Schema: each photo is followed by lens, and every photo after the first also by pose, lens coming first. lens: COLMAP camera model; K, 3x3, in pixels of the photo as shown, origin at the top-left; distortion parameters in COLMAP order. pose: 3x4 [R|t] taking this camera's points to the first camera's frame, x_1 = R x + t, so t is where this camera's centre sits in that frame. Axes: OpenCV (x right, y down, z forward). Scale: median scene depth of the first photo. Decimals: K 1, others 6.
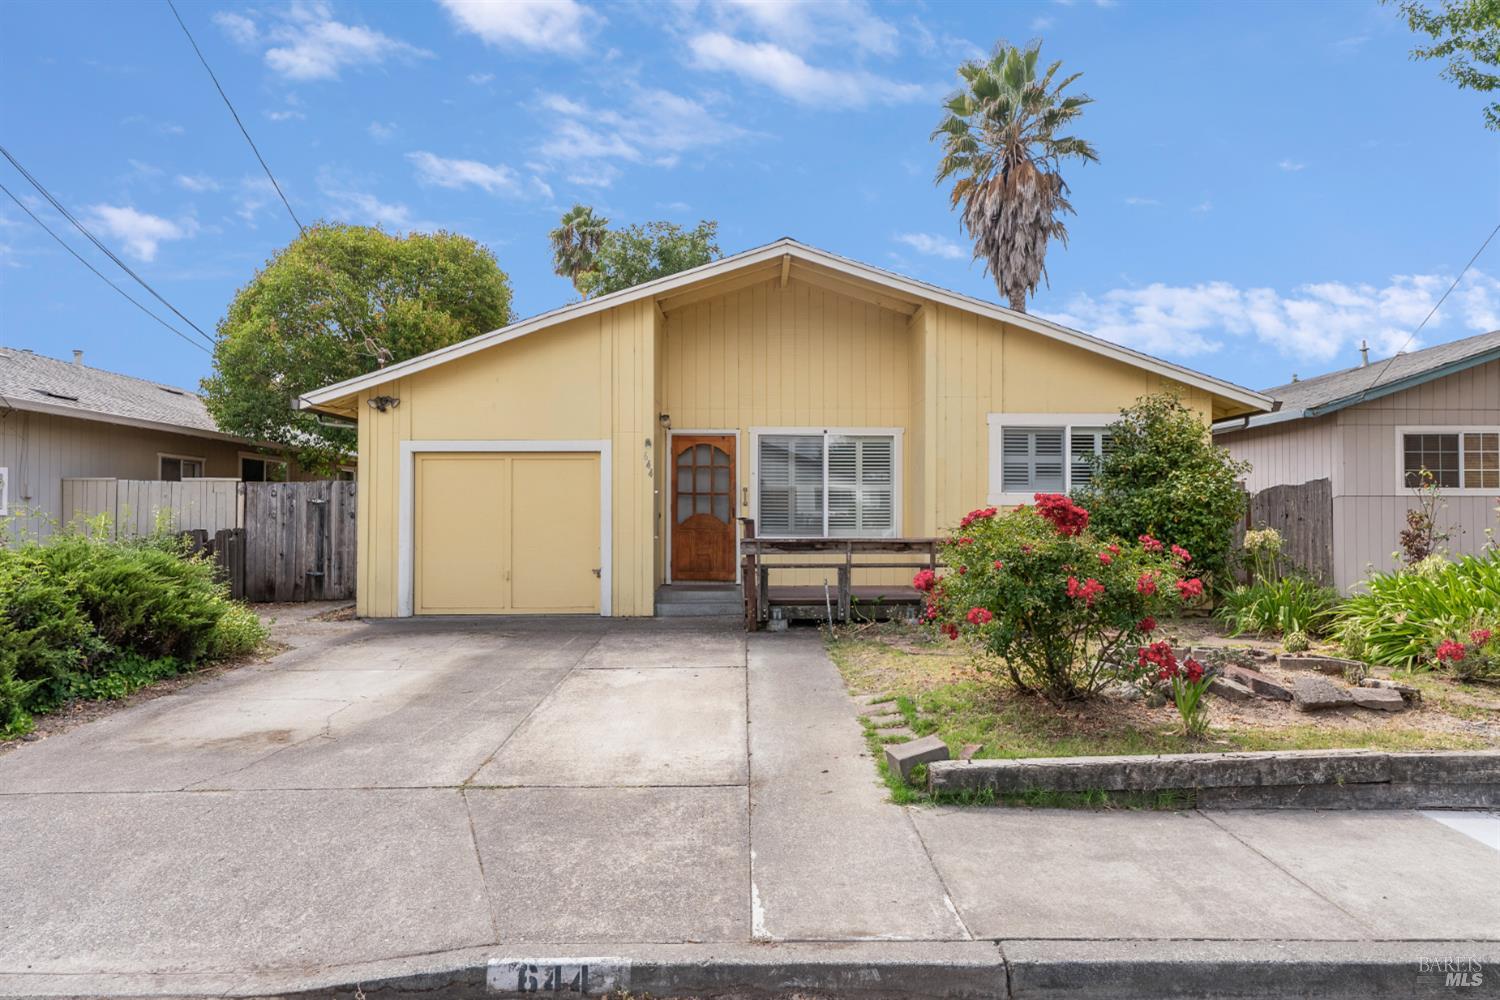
lens RADIAL K [[731.6, 0, 751.0], [0, 731.6, 508.9], [0, 0, 1]] dist [-0.002043, -0.000067]
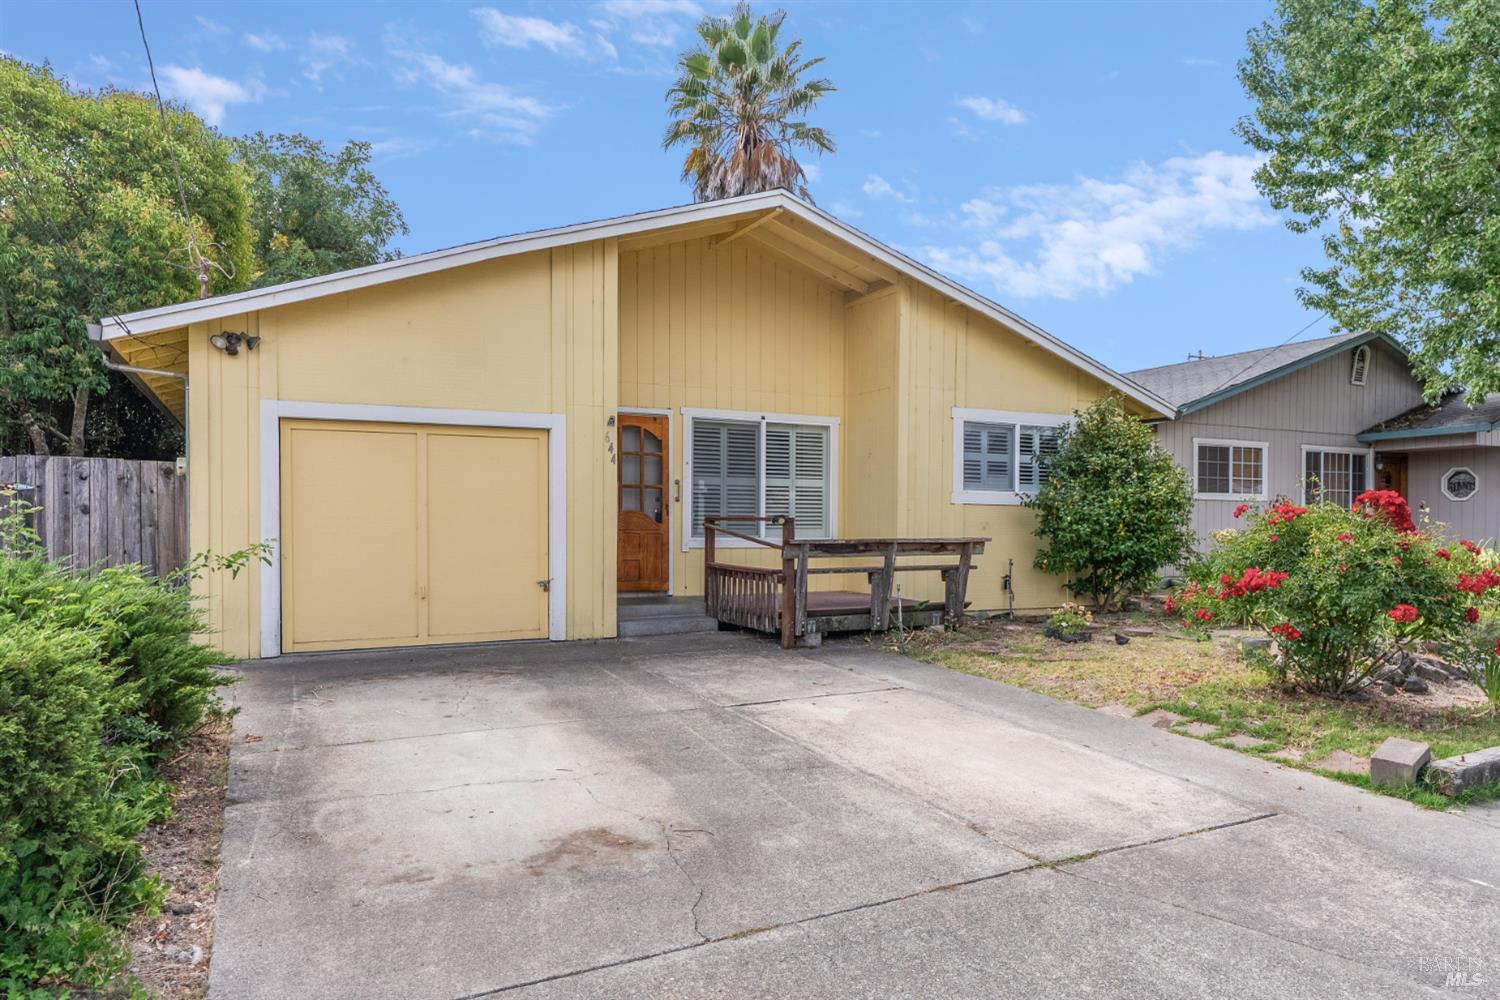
lens RADIAL K [[819.1, 0, 749.7], [0, 819.1, 531.1], [0, 0, 1]] dist [-0.000362, -0.000121]
pose [[0.925870, -0.002376, 0.377834, -0.337791], [-0.008032, 0.999630, 0.025968, 0.005199], [-0.377756, -0.027078, 0.925509, 0.115214]]
